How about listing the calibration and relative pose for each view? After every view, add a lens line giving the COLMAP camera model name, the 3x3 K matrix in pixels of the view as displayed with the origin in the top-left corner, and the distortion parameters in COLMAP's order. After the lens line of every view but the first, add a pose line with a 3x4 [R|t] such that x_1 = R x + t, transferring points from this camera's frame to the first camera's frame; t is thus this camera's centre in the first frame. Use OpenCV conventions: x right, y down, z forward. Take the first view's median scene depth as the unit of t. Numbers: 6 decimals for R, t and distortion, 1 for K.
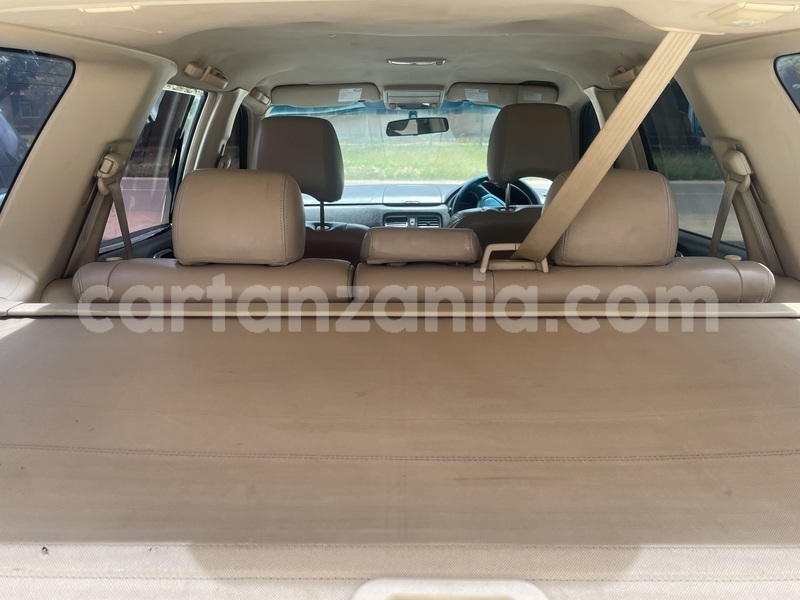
lens RADIAL K [[669.8, 0, 400.0], [0, 669.8, 300.0], [0, 0, 1]] dist [0.090726, -0.154447]
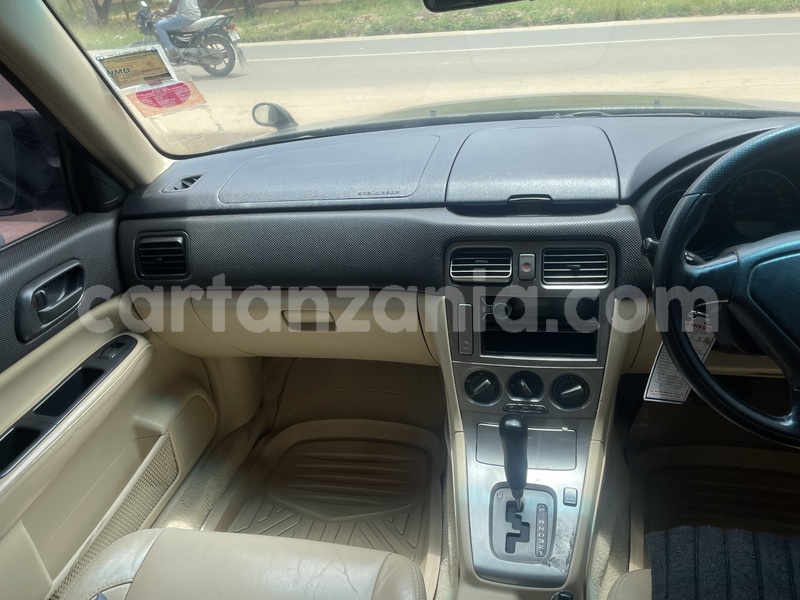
lens RADIAL K [[674.1, 0, 395.9], [0, 674.1, 304.5], [0, 0, 1]] dist [0.096437, -0.150586]
pose [[0.976636, 0.021738, -0.213800, 0.026752], [0.024121, 0.977496, 0.209569, -0.165139], [0.213544, -0.209830, 0.954133, 0.634843]]
